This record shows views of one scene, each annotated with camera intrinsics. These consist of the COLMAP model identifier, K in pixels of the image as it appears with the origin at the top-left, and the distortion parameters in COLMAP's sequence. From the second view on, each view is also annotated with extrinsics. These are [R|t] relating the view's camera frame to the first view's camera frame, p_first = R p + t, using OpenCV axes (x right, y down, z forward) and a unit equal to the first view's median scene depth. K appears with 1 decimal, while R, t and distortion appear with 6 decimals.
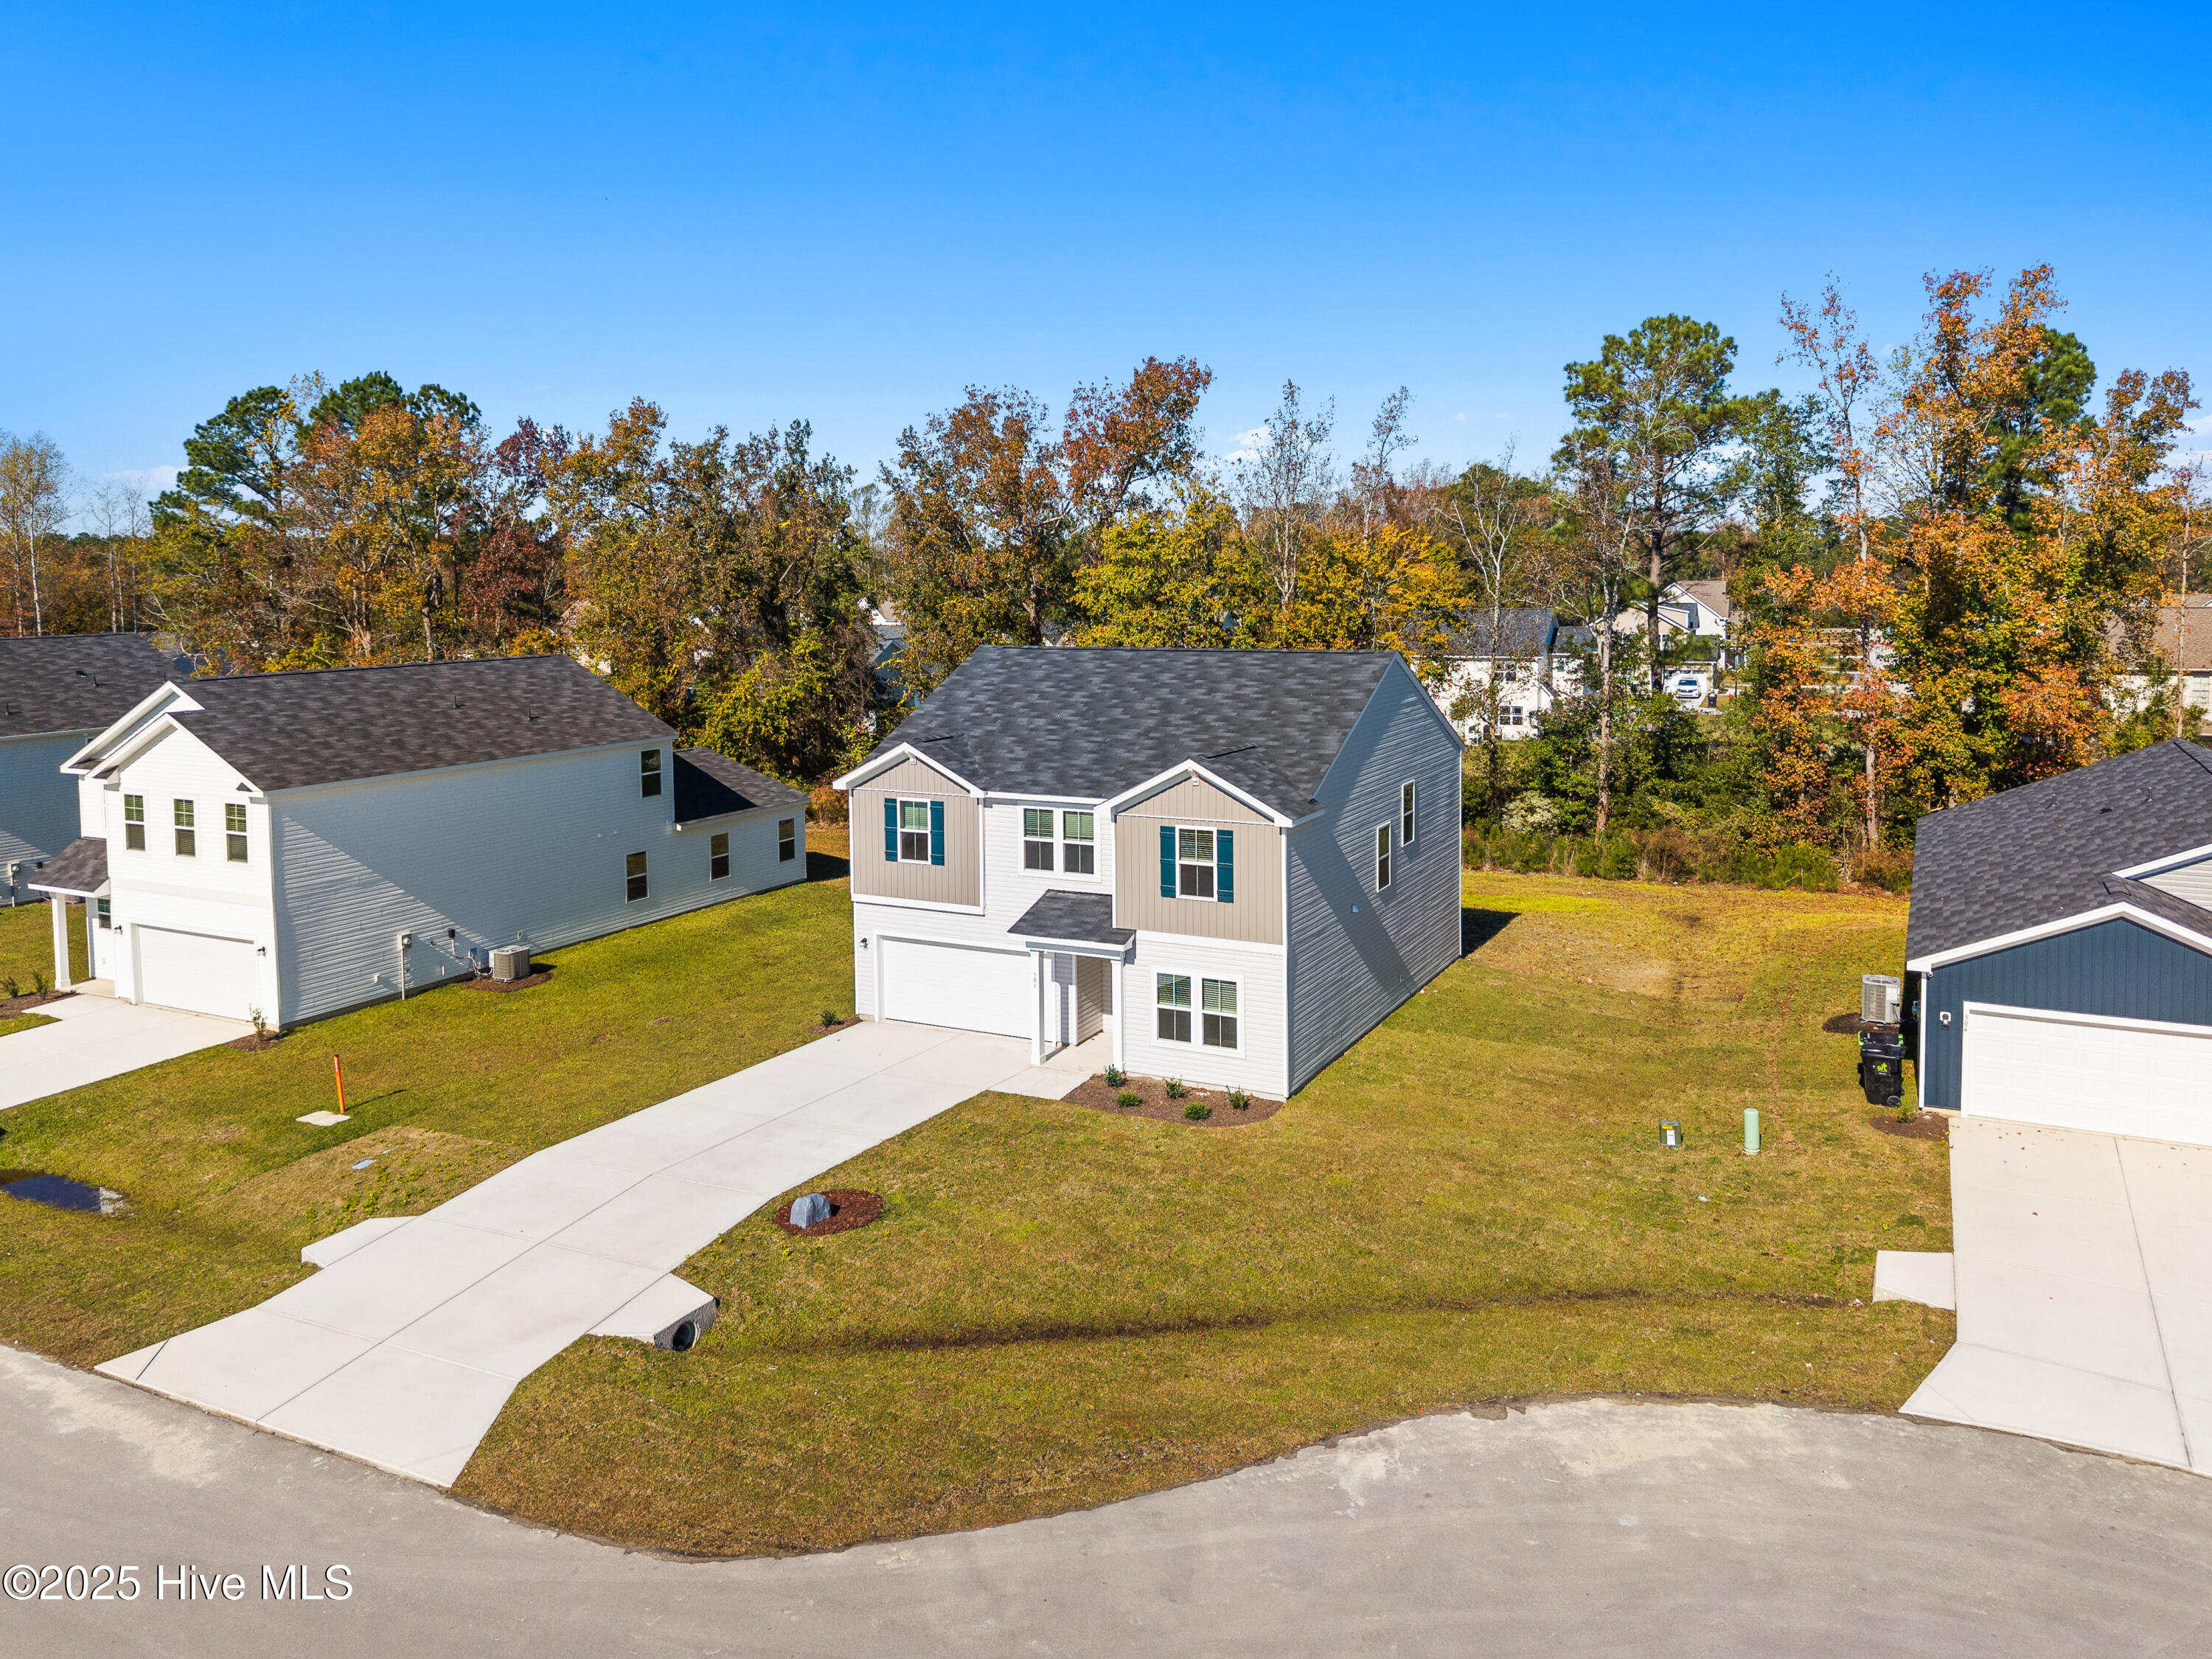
lens RADIAL K [[1568.4, 0, 1195.2], [0, 1568.4, 642.3], [0, 0, 1]] dist [0.013665, -0.006590]
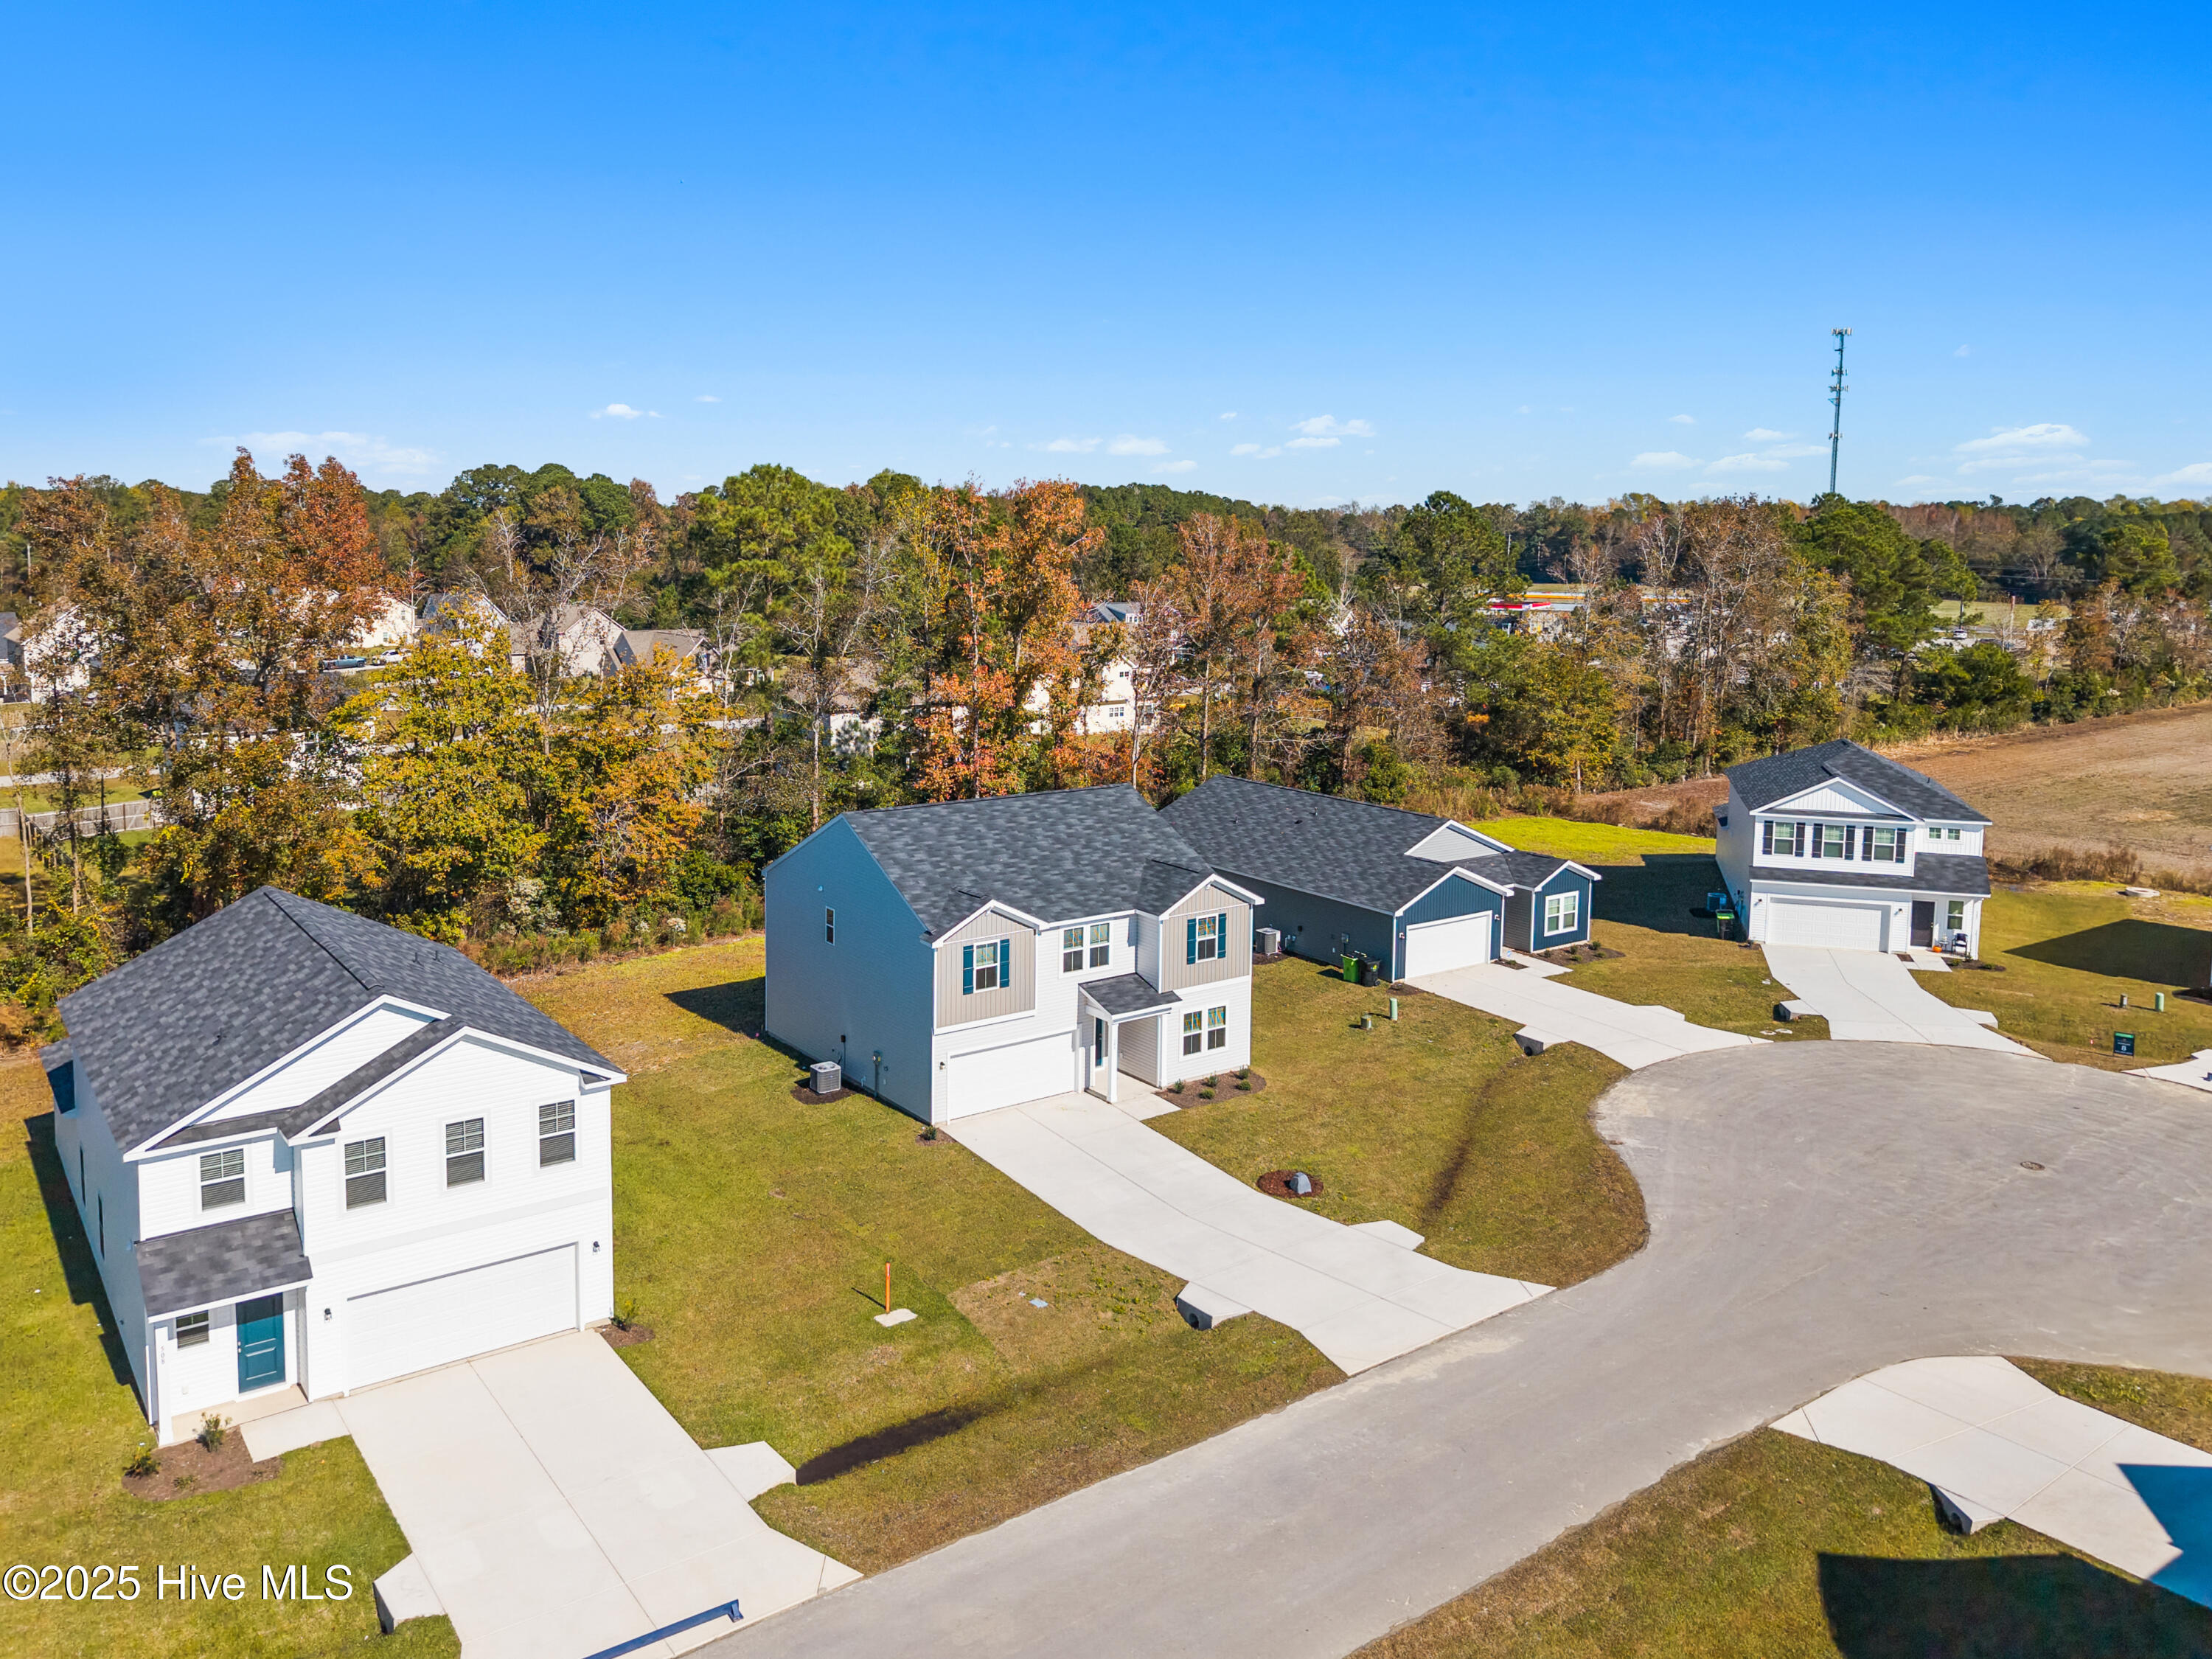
lens RADIAL K [[1678.7, 0, 1102.4], [0, 1678.7, 642.2], [0, 0, 1]] dist [0.046999, -0.055939]
pose [[0.459582, -0.047061, 0.886888, -1.564416], [0.022292, 0.998892, 0.041453, -0.235589], [-0.887856, 0.000719, 0.460121, 0.308131]]
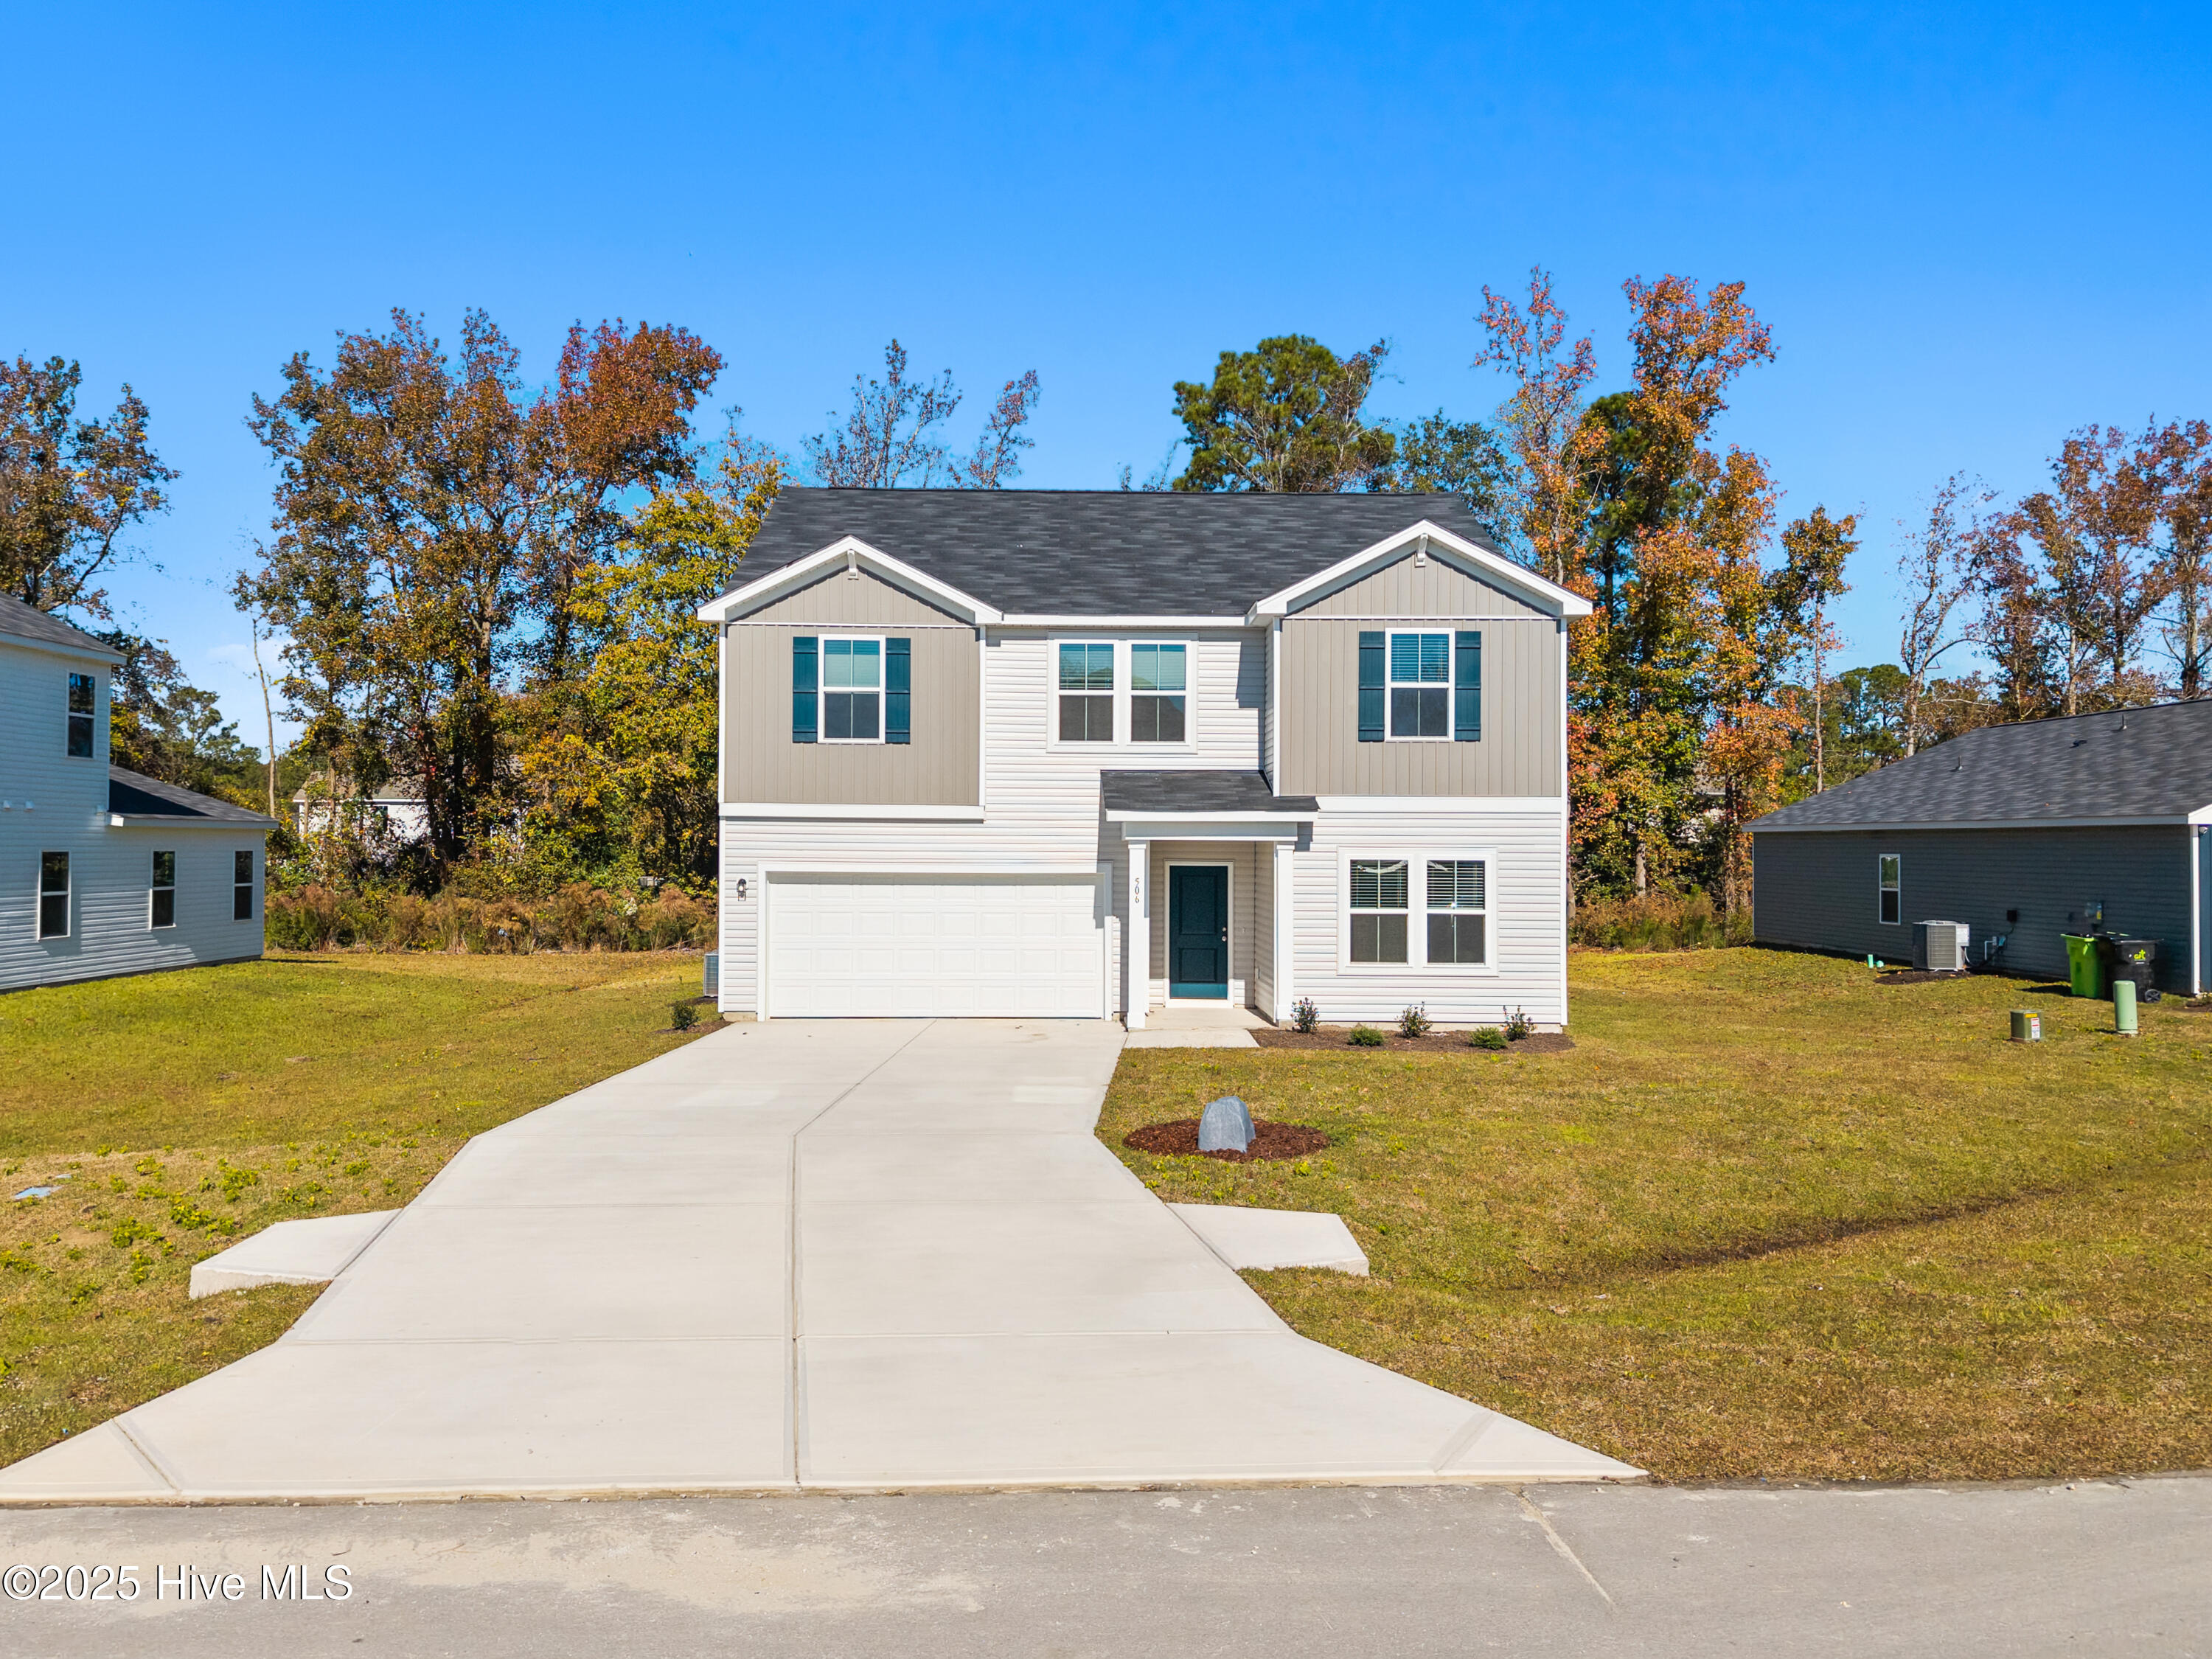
lens RADIAL K [[1731.0, 0, 1106.0], [0, 1731.0, 829.5], [0, 0, 1]] dist [0.014960, -0.000960]
pose [[0.889669, 0.019834, 0.456175, -0.453927], [0.007785, 0.998252, -0.058585, 0.245053], [-0.456539, 0.055673, 0.887960, 0.415669]]
